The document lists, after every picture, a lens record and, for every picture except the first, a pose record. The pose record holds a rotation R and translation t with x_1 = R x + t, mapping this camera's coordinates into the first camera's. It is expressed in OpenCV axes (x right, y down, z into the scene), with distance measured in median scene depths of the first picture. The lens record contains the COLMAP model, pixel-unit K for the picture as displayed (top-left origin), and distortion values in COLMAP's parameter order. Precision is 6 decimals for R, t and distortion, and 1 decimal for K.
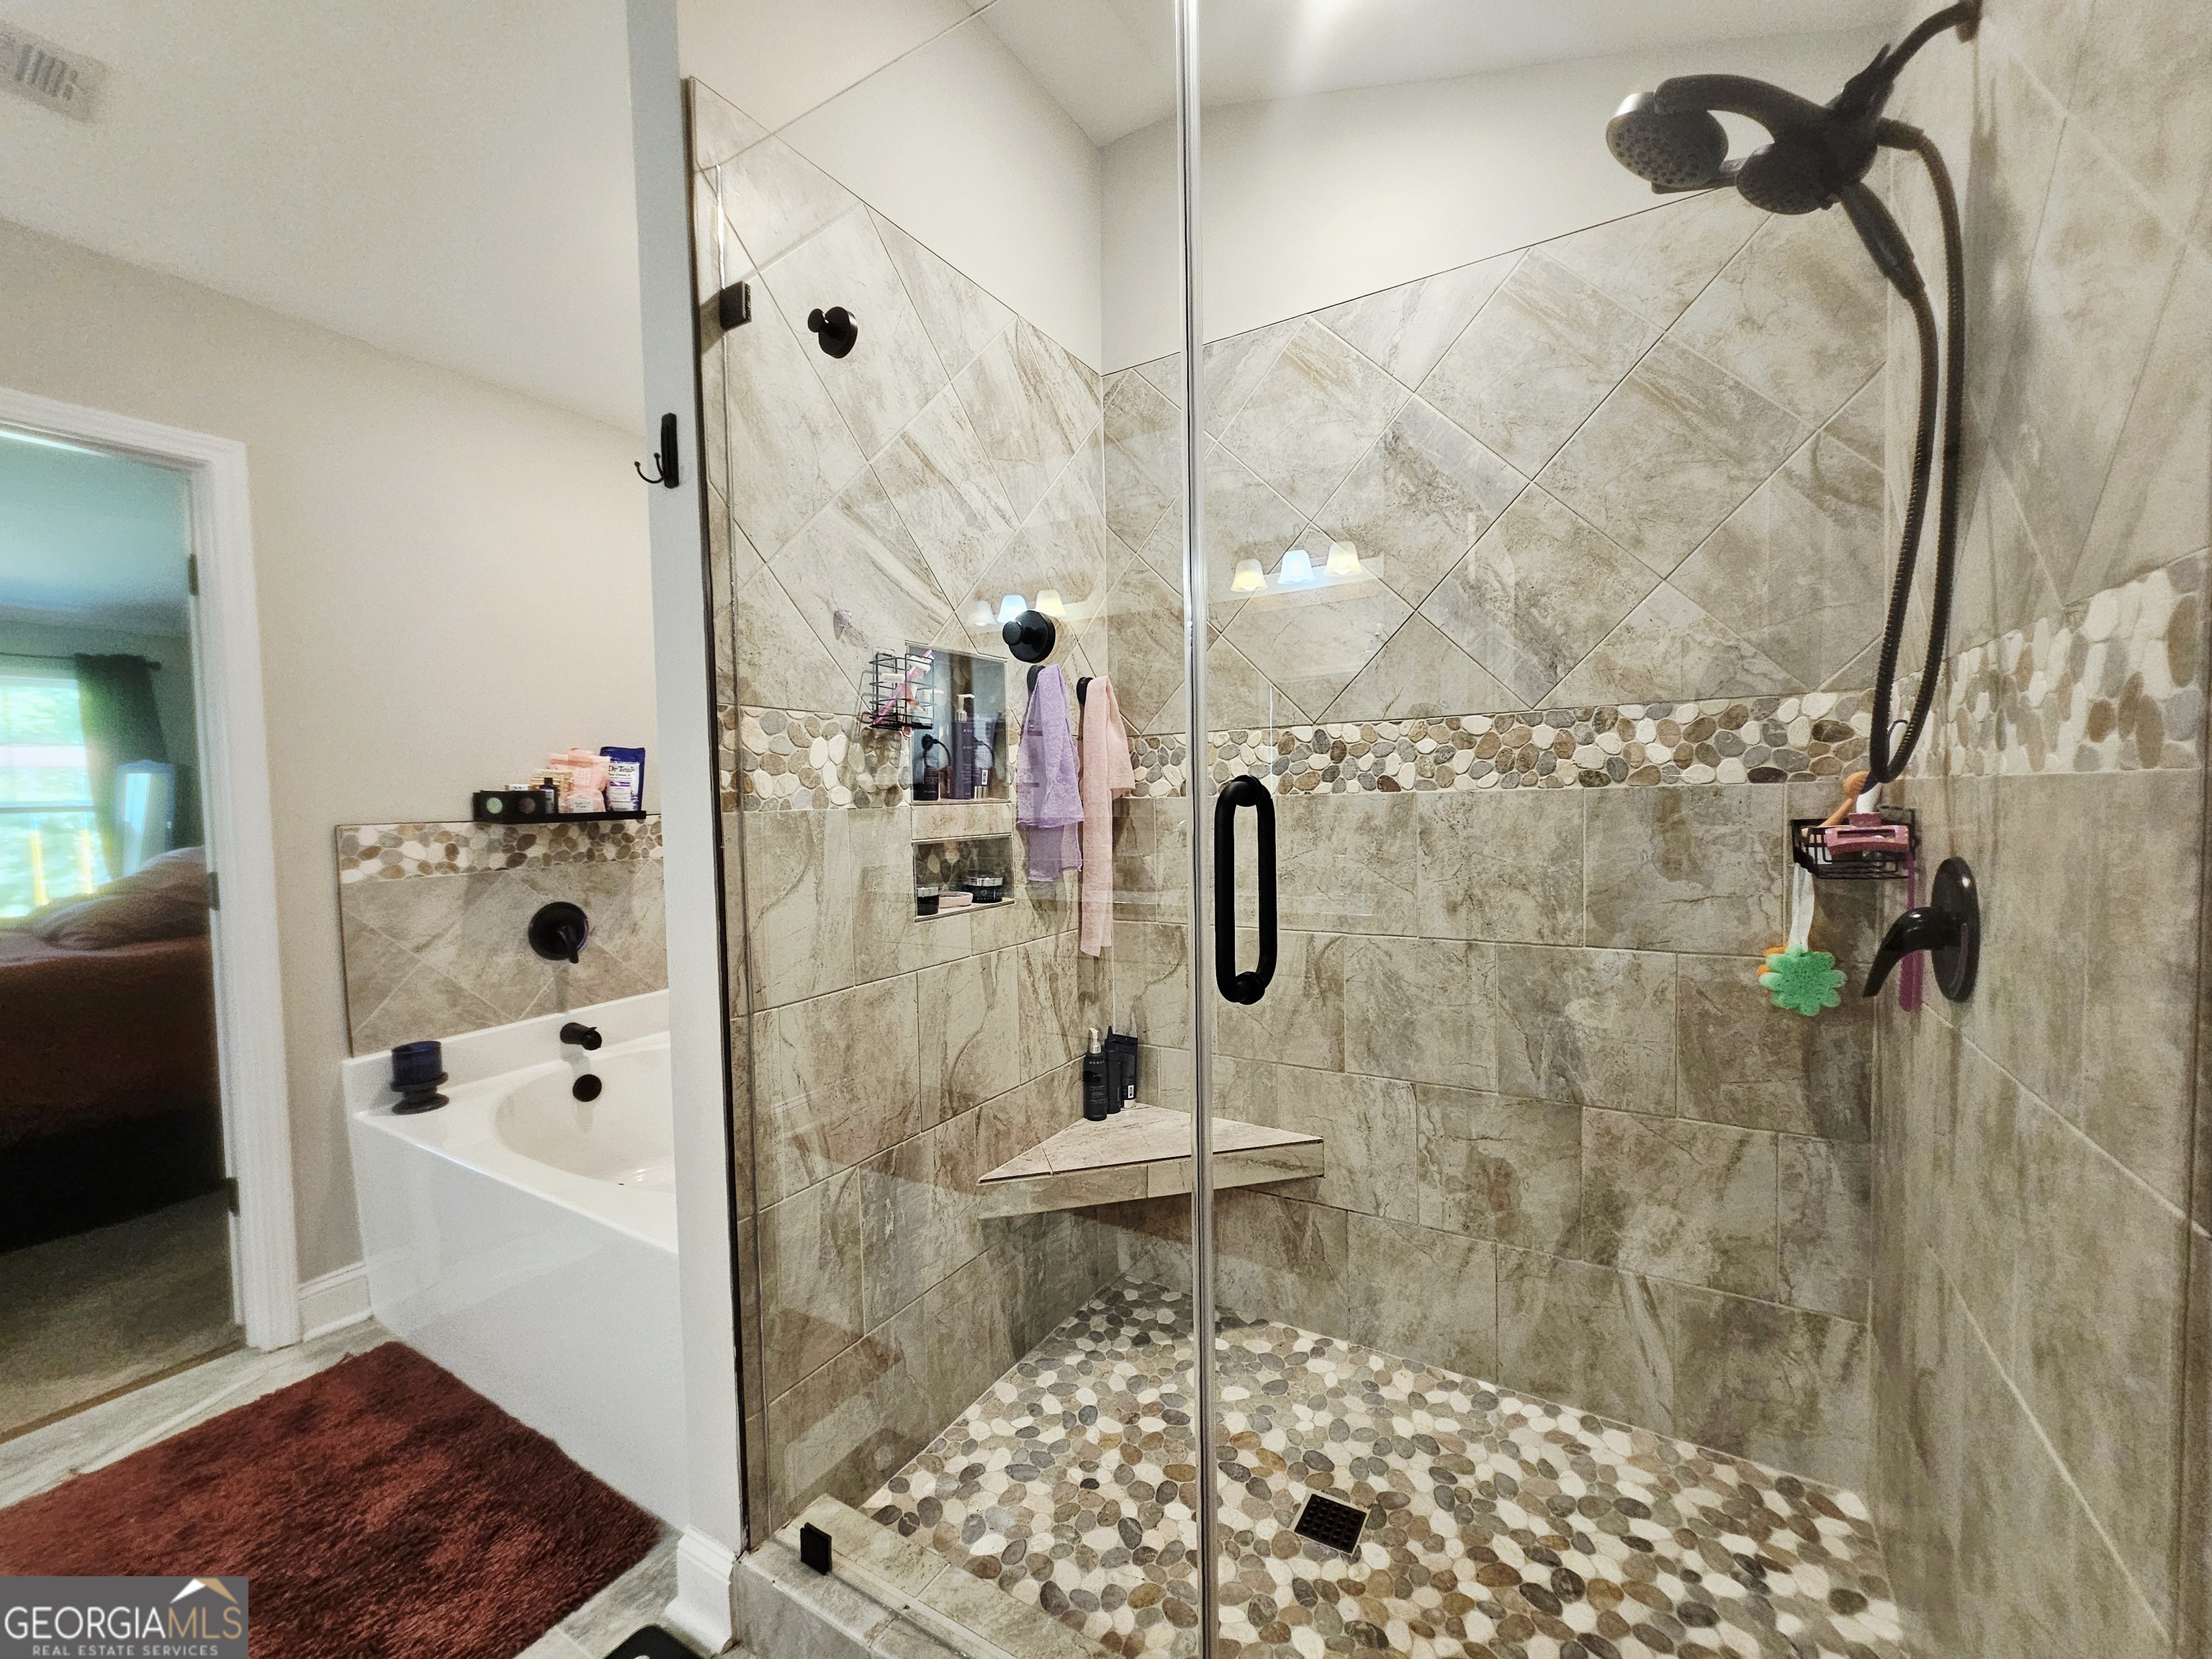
lens RADIAL K [[900.0, 0, 1108.7], [0, 900.0, 838.5], [0, 0, 1]] dist [-0.002075, -0.000289]
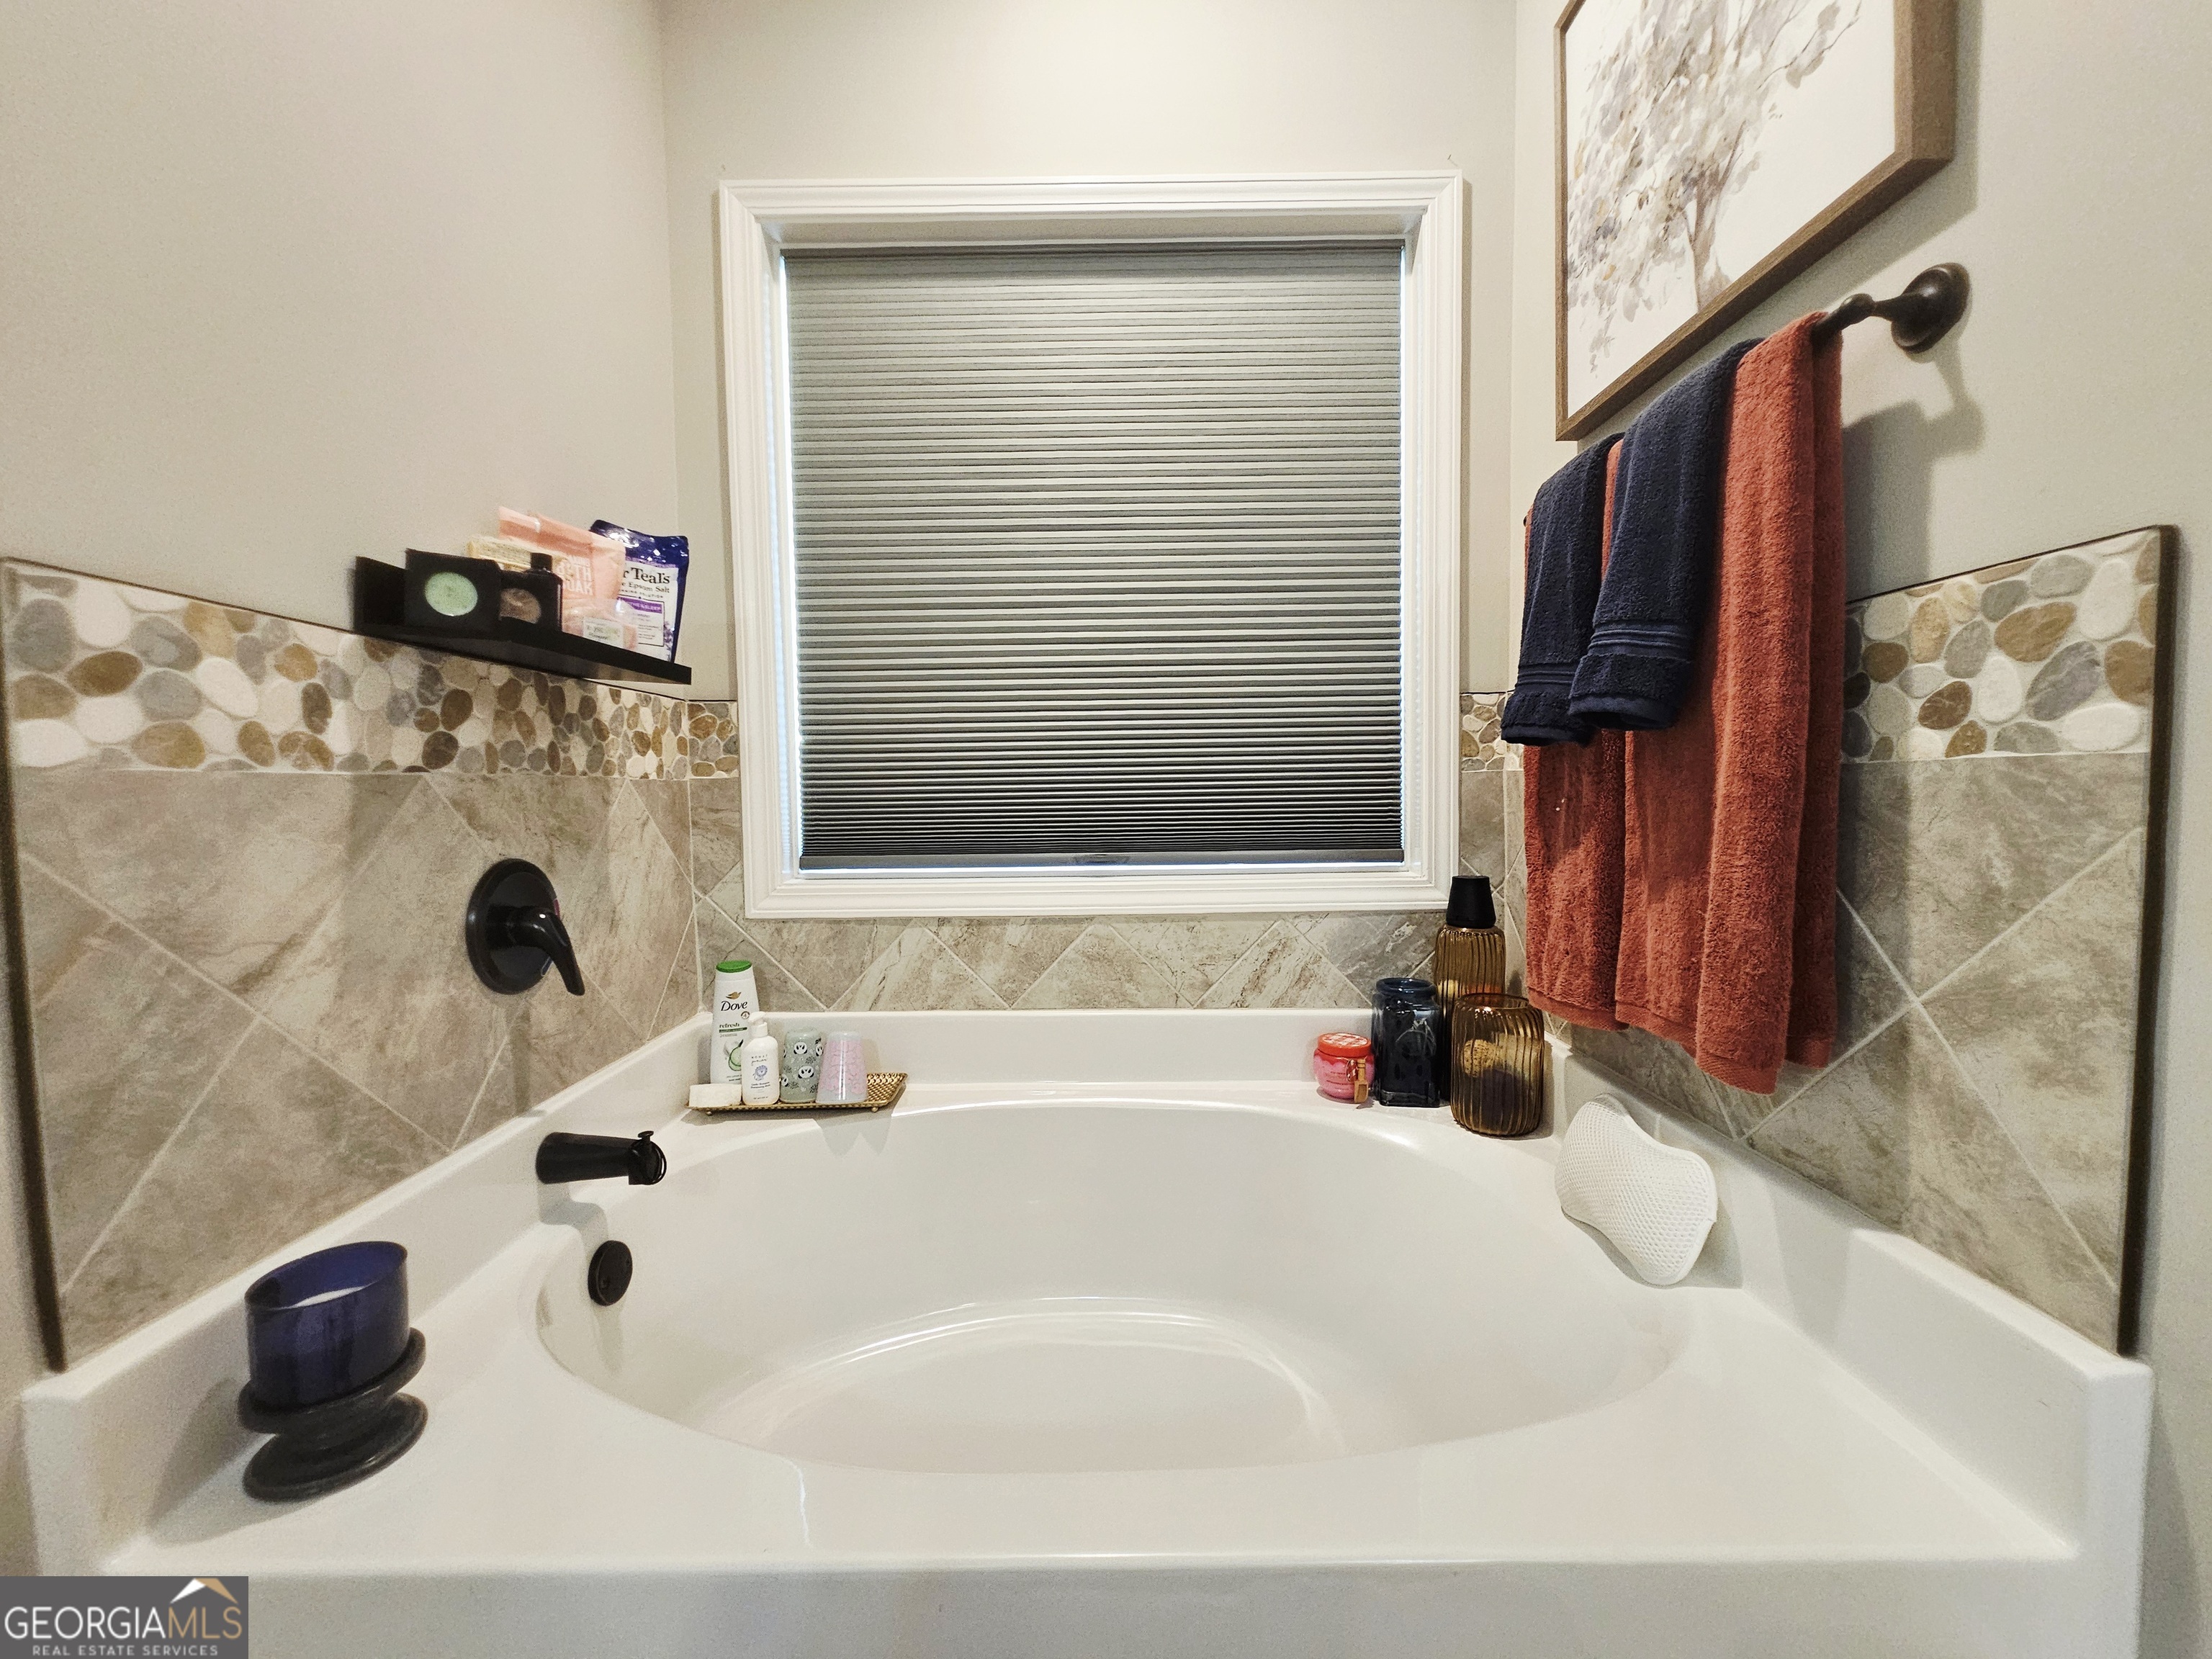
lens RADIAL K [[900.0, 0, 1108.7], [0, 900.0, 838.5], [0, 0, 1]] dist [-0.002075, -0.000289]
pose [[0.851274, -0.018684, 0.524388, -0.628004], [0.023299, 0.999726, -0.002202, 0.072545], [-0.524203, 0.014092, 0.851476, 0.512152]]
